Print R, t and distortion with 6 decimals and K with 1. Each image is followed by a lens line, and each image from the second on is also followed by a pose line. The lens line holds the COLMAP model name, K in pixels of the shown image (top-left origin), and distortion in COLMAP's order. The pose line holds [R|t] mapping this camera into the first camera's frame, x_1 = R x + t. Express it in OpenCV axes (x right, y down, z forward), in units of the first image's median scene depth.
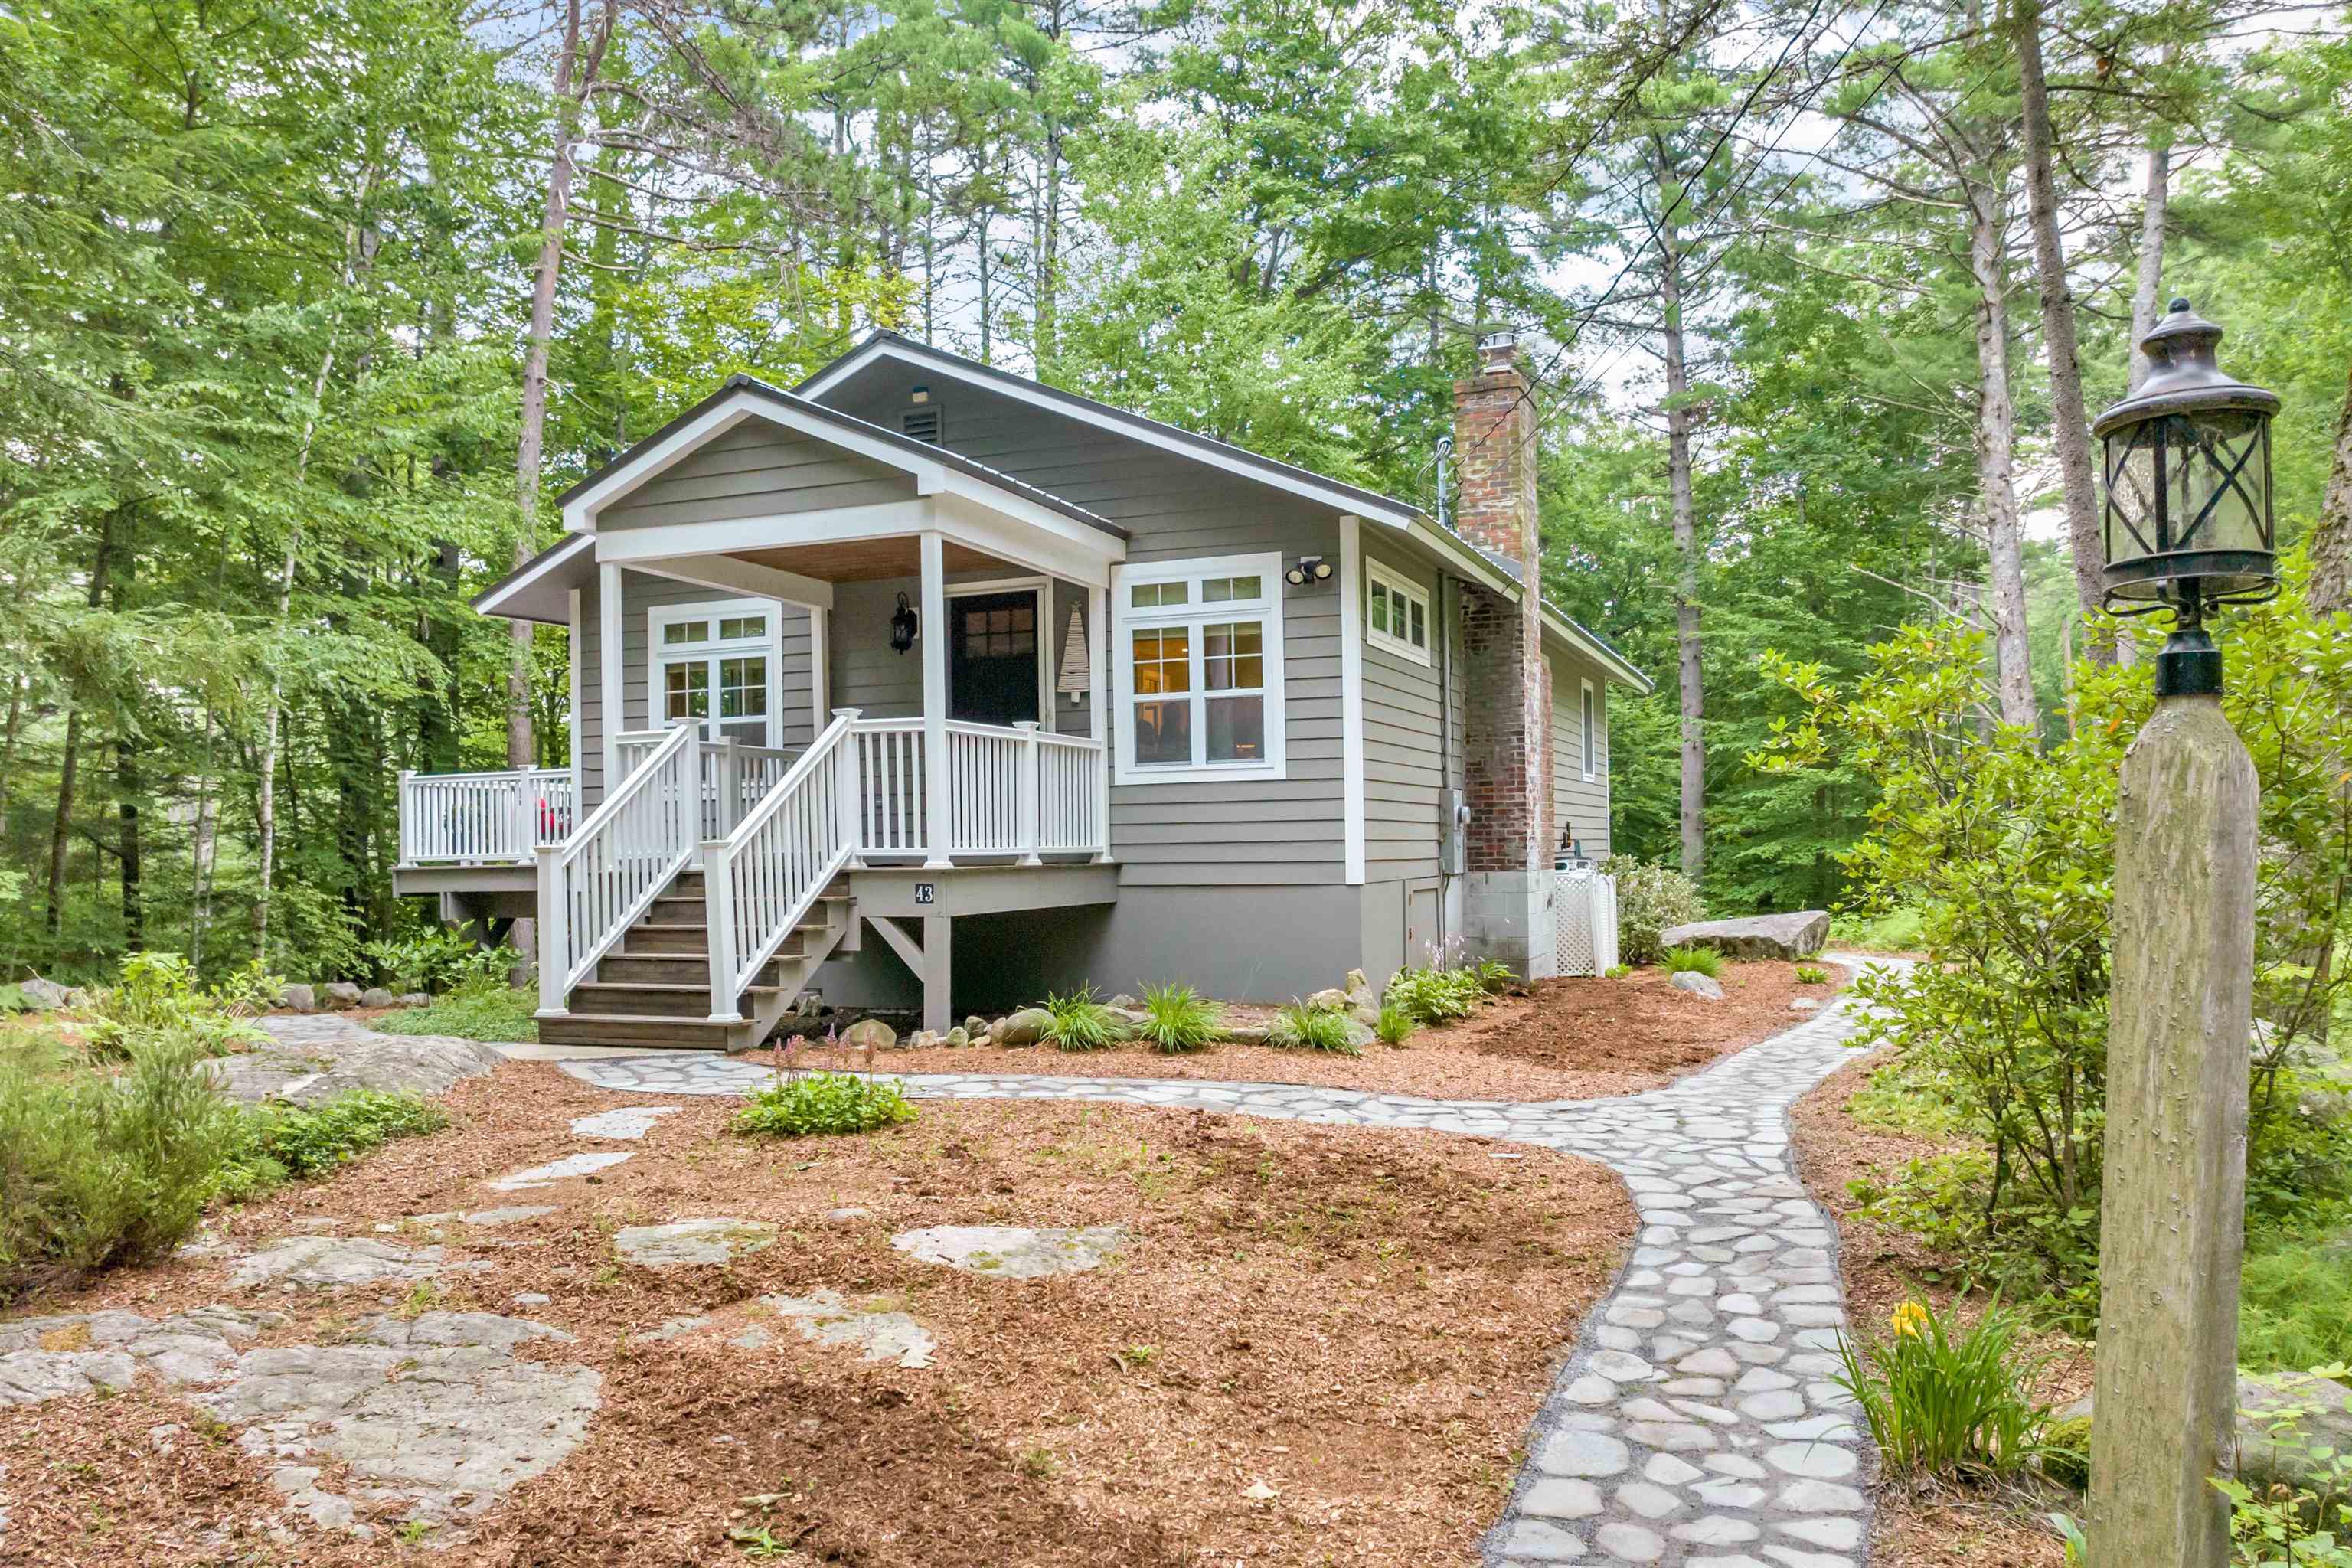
lens RADIAL K [[1672.1, 0, 1172.6], [0, 1672.1, 795.6], [0, 0, 1]] dist [-0.037540, -0.011257]
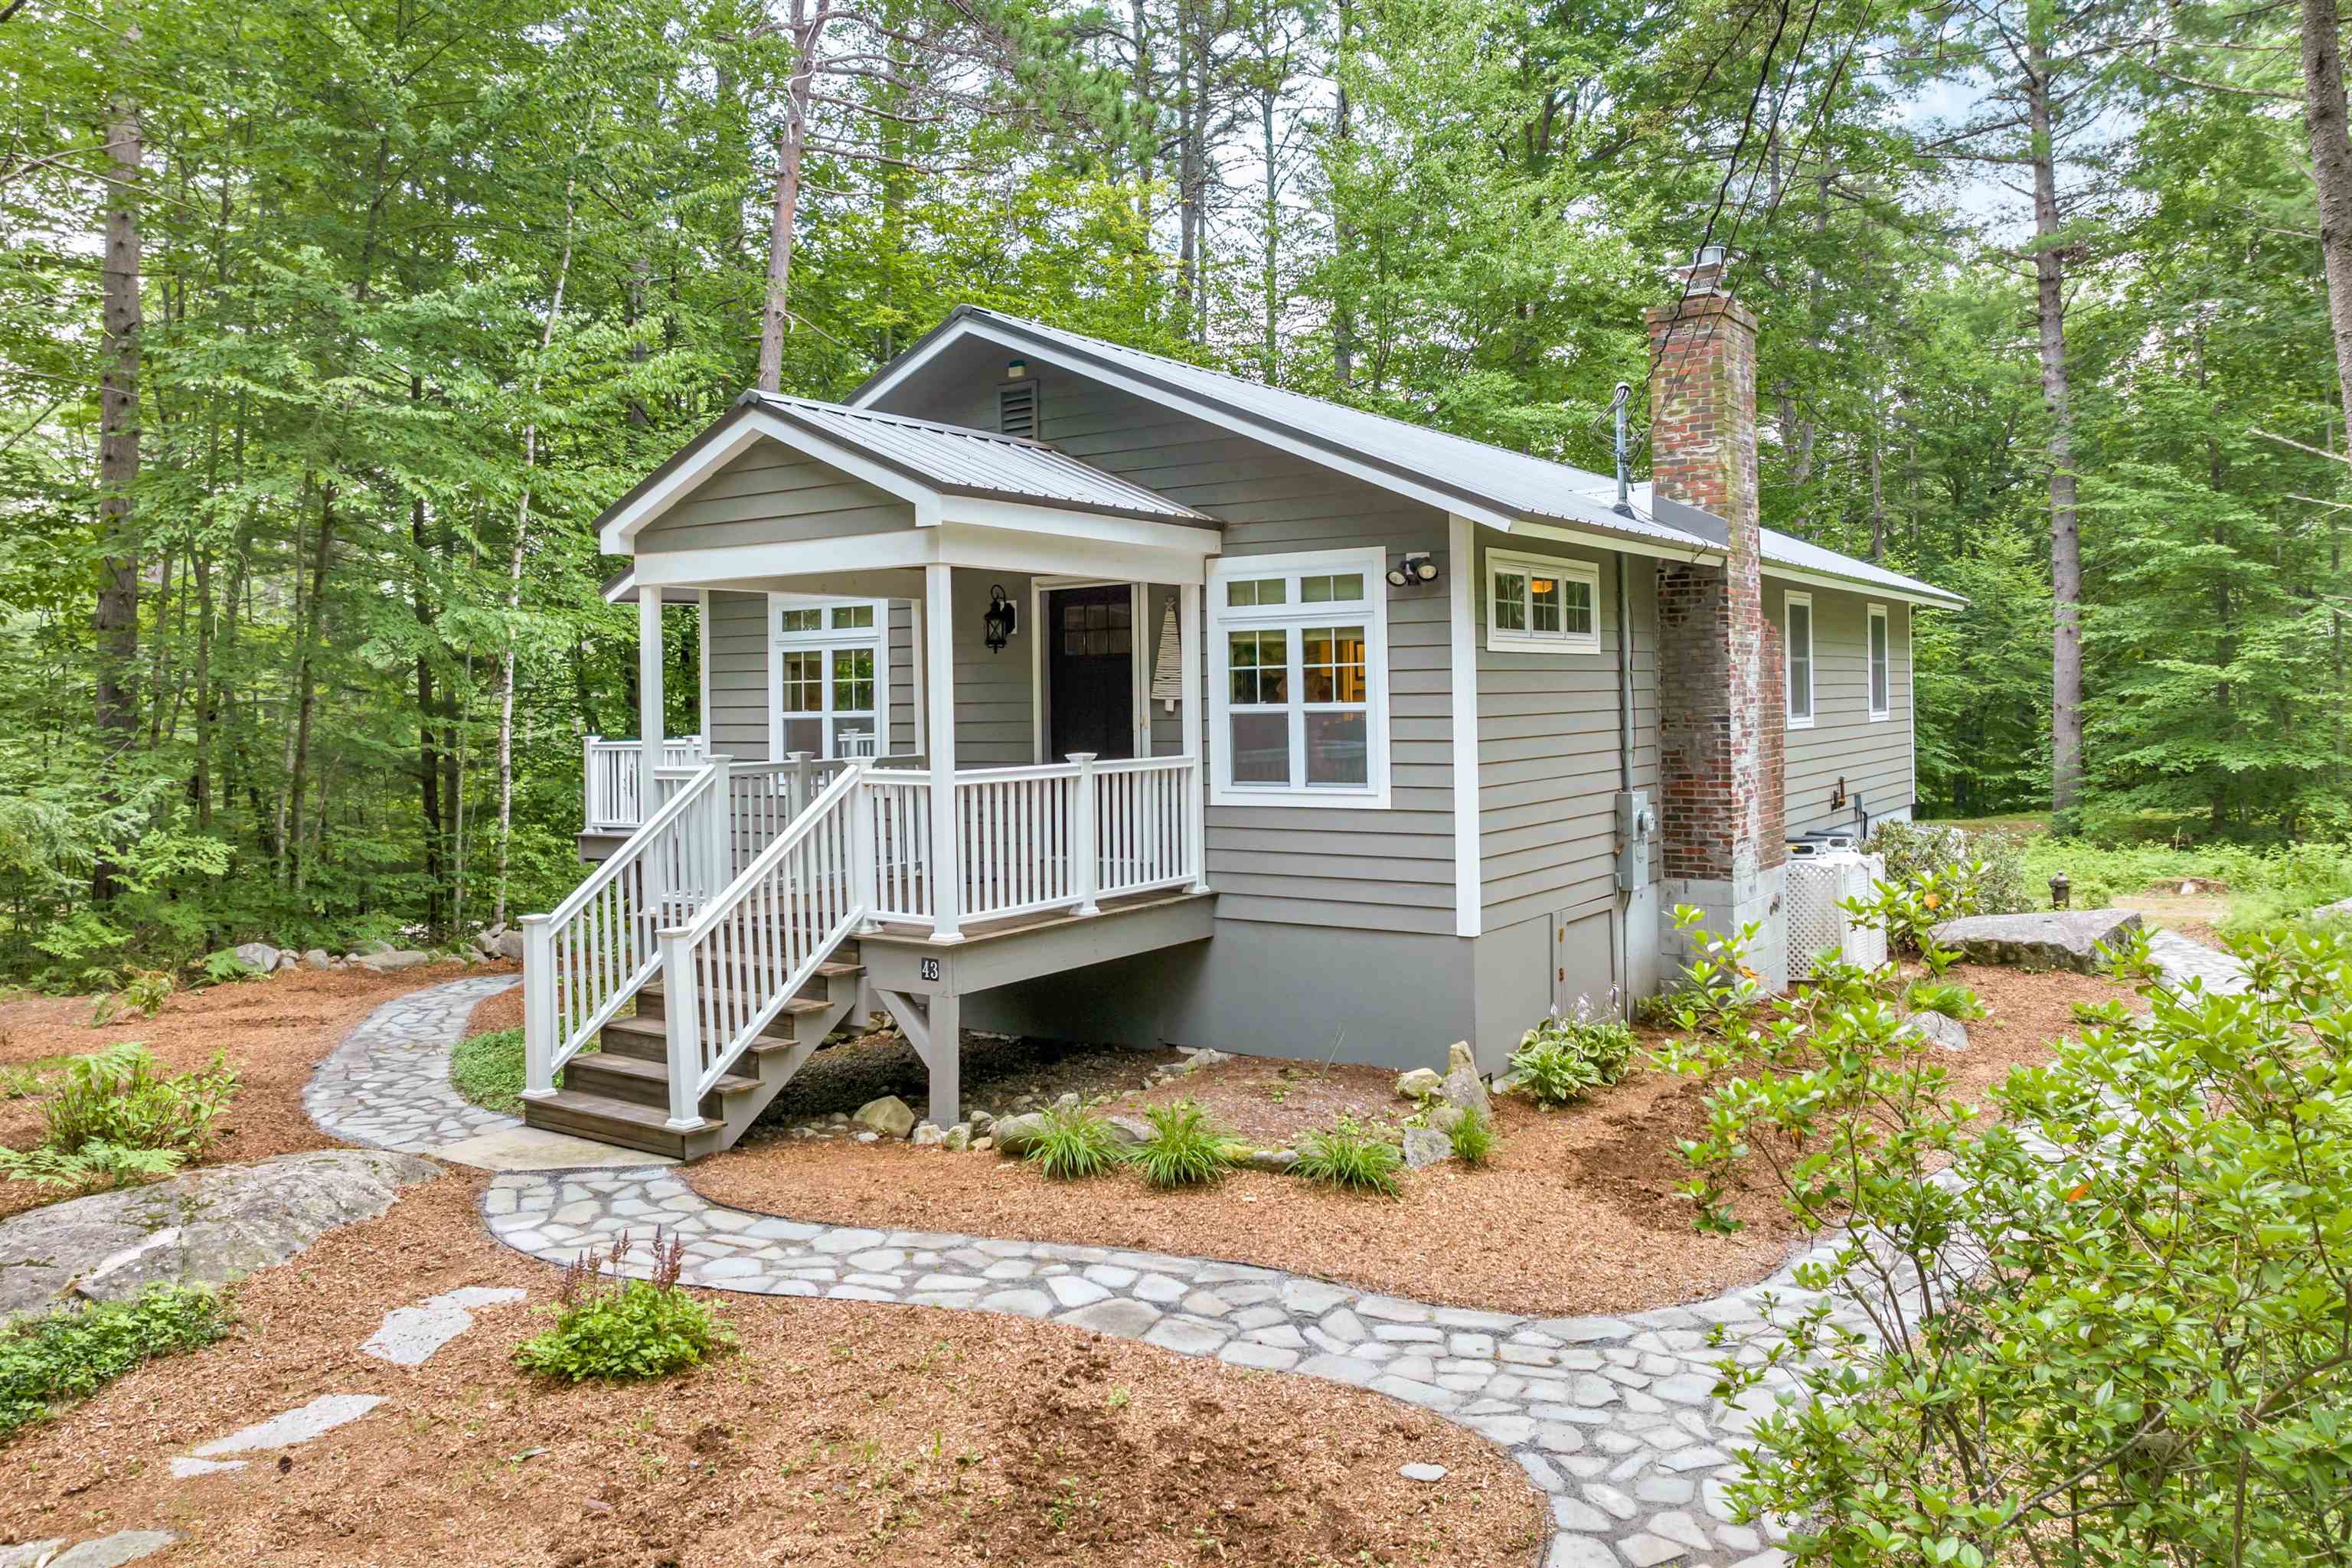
lens RADIAL K [[1672.1, 0, 1170.7], [0, 1672.1, 657.9], [0, 0, 1]] dist [-0.037540, -0.011257]
pose [[0.975867, -0.006045, -0.218282, 0.140129], [0.007750, 0.999946, 0.006960, -0.091676], [0.218228, -0.008483, 0.975861, 0.124035]]
